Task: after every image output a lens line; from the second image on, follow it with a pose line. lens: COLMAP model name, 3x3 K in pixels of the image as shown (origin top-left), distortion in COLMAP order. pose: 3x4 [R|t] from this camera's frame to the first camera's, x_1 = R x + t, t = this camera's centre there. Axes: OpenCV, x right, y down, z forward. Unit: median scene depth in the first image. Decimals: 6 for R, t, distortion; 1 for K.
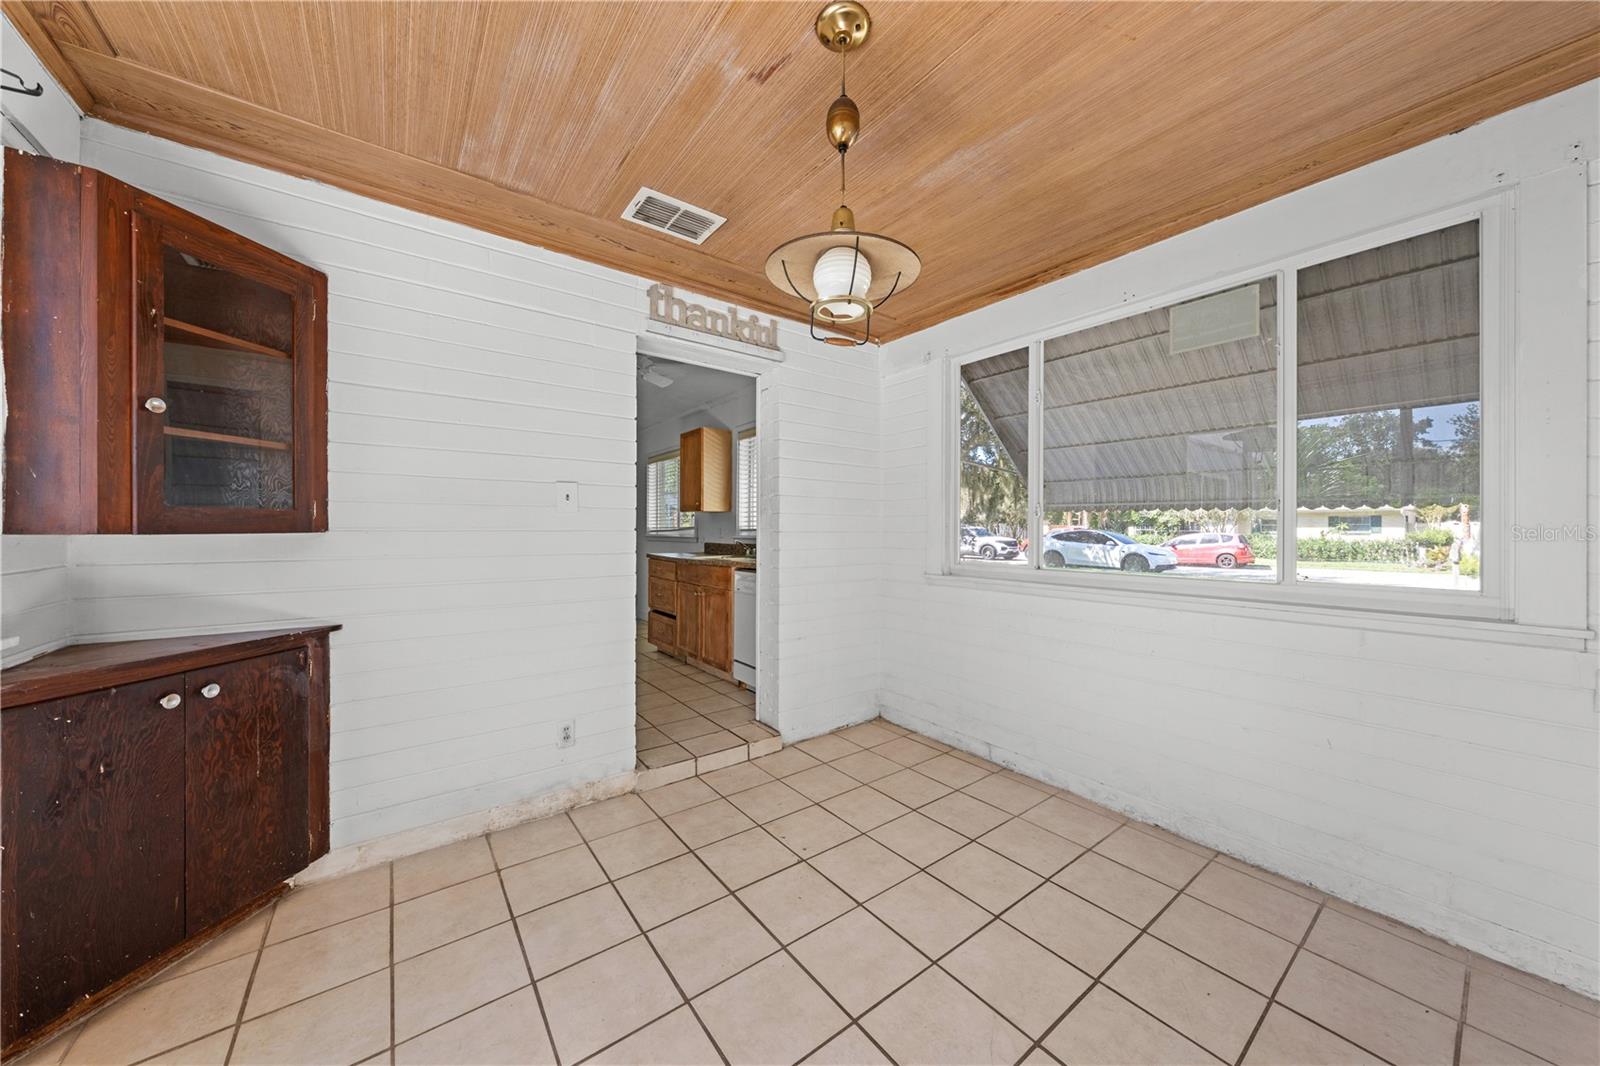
lens RADIAL K [[547.8, 0, 799.4], [0, 547.8, 545.3], [0, 0, 1]] dist [-0.001052, 0.000205]
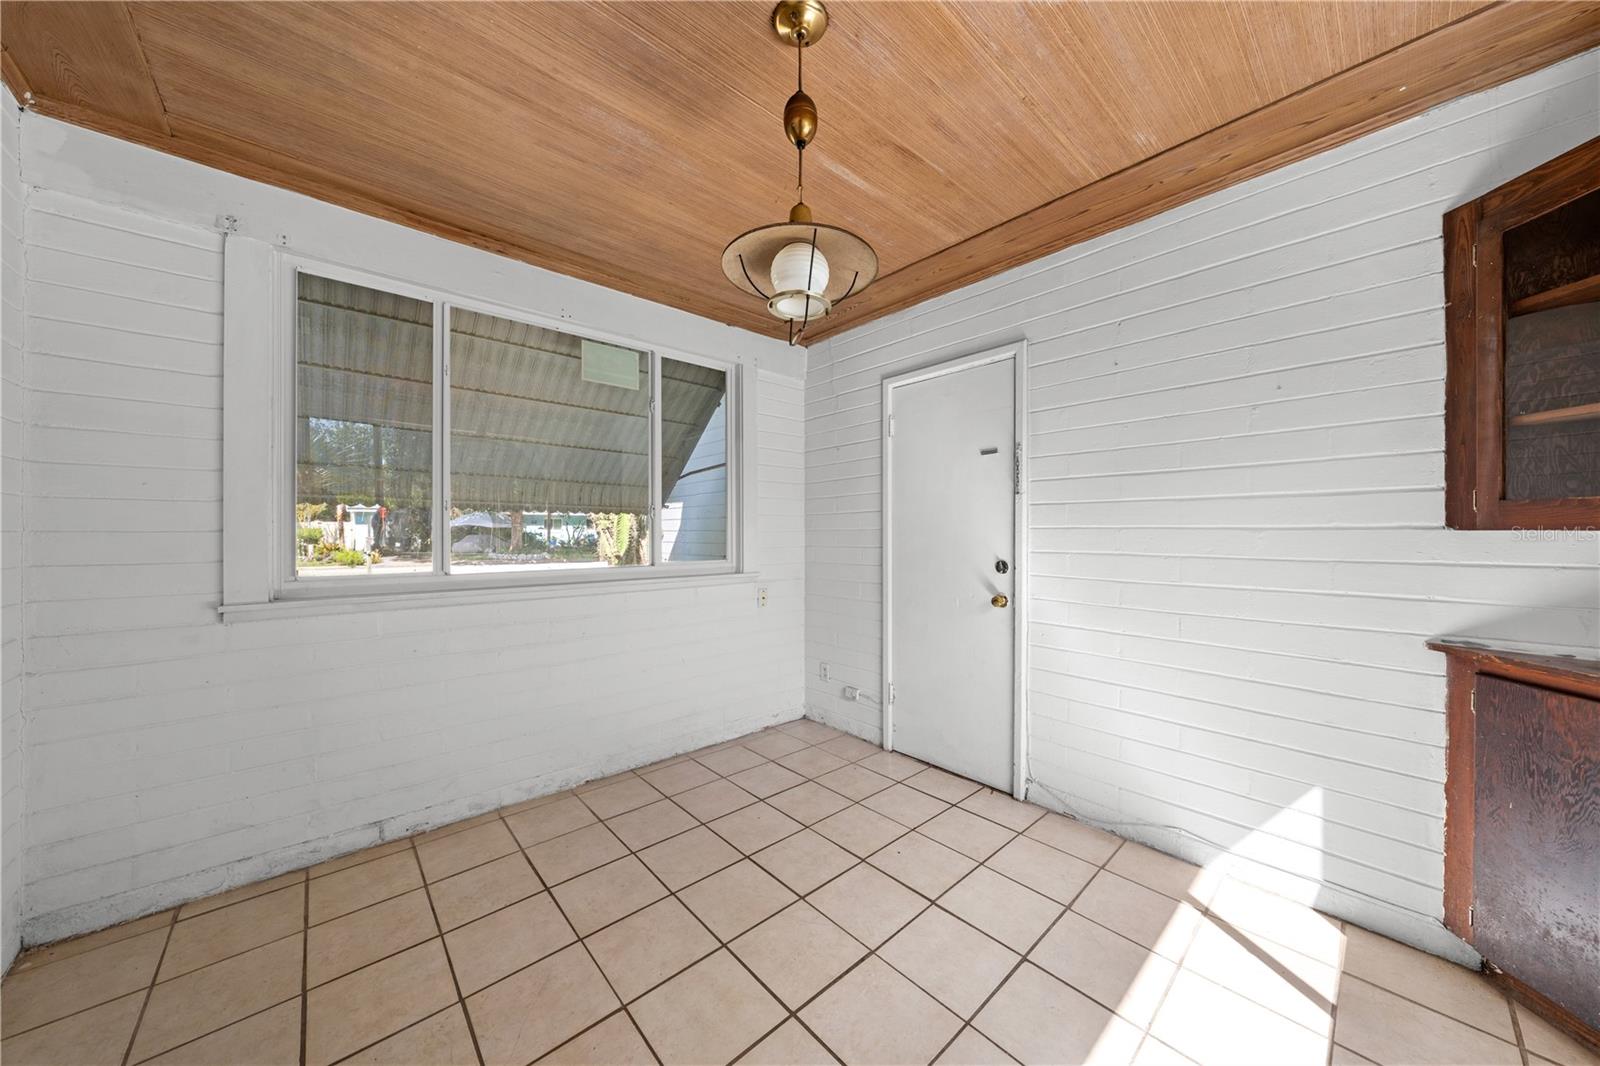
lens RADIAL K [[547.8, 0, 799.4], [0, 547.8, 545.3], [0, 0, 1]] dist [-0.001052, 0.000205]
pose [[-0.088723, -0.029526, 0.995619, -0.478391], [0.025924, 0.999153, 0.031941, -0.015679], [-0.995719, 0.028645, -0.087882, 0.569609]]
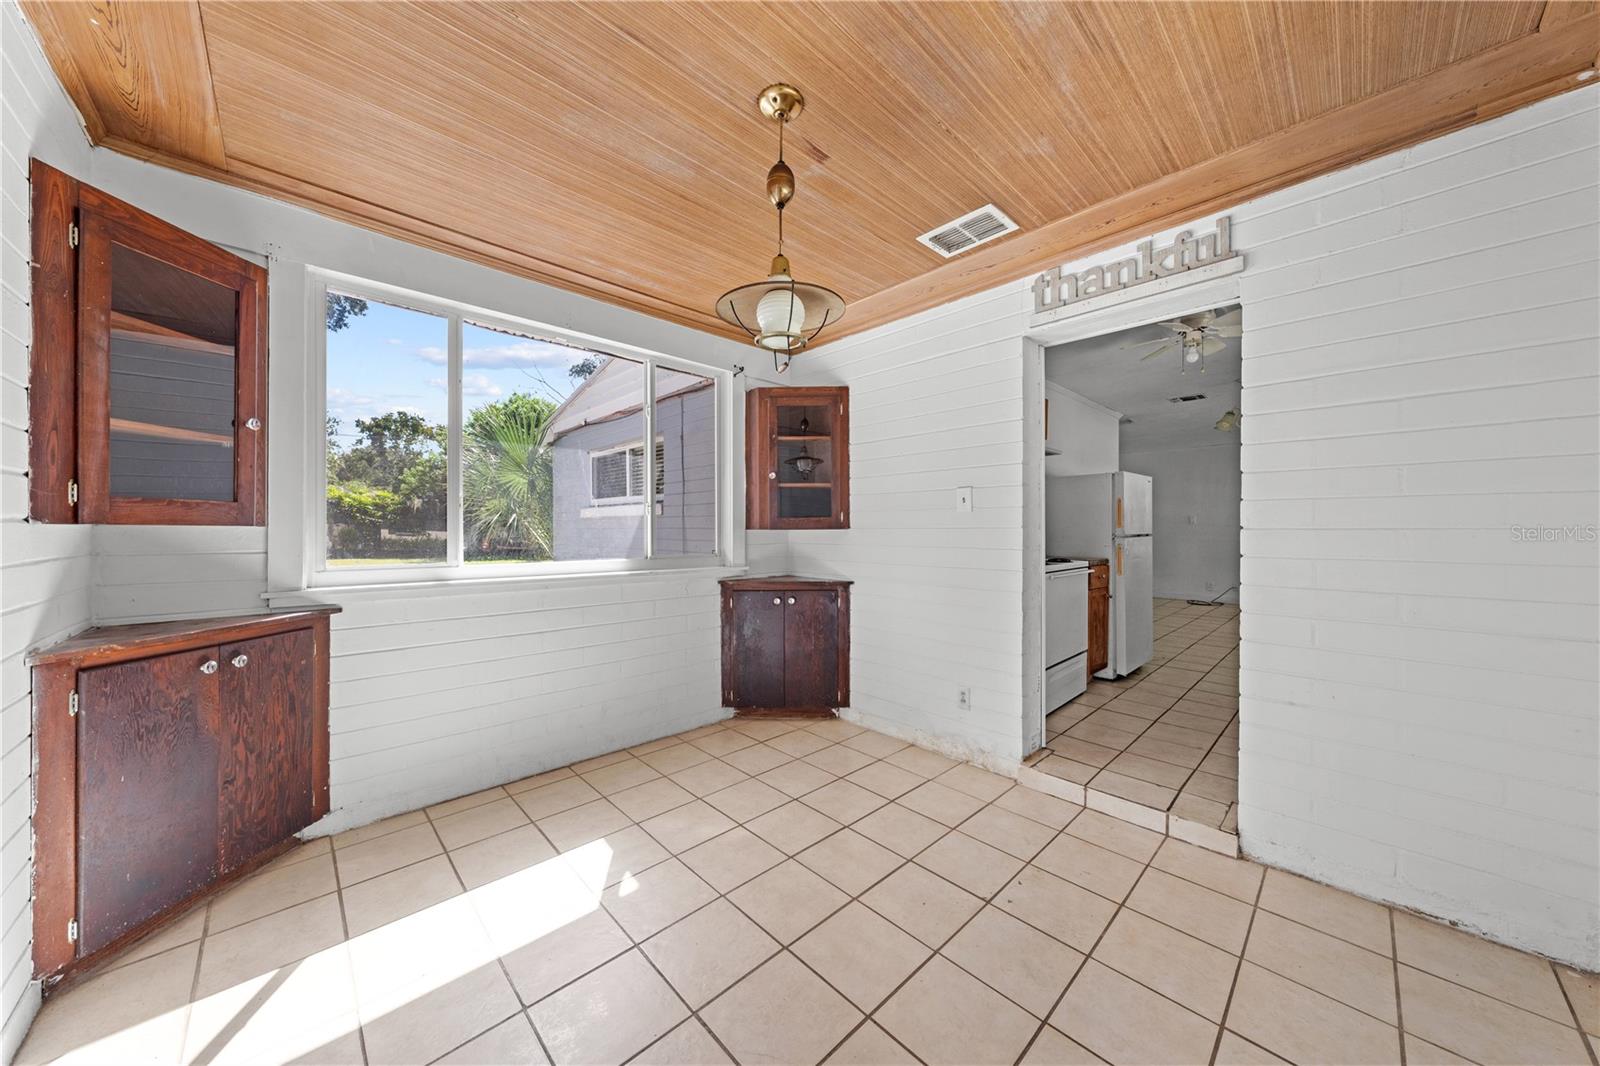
lens RADIAL K [[547.8, 0, 799.4], [0, 547.8, 545.3], [0, 0, 1]] dist [-0.001052, 0.000205]
pose [[0.105291, 0.026145, -0.994098, 0.672771], [-0.027242, 0.999355, 0.023398, -0.005973], [0.994068, 0.024617, 0.105935, 0.477633]]
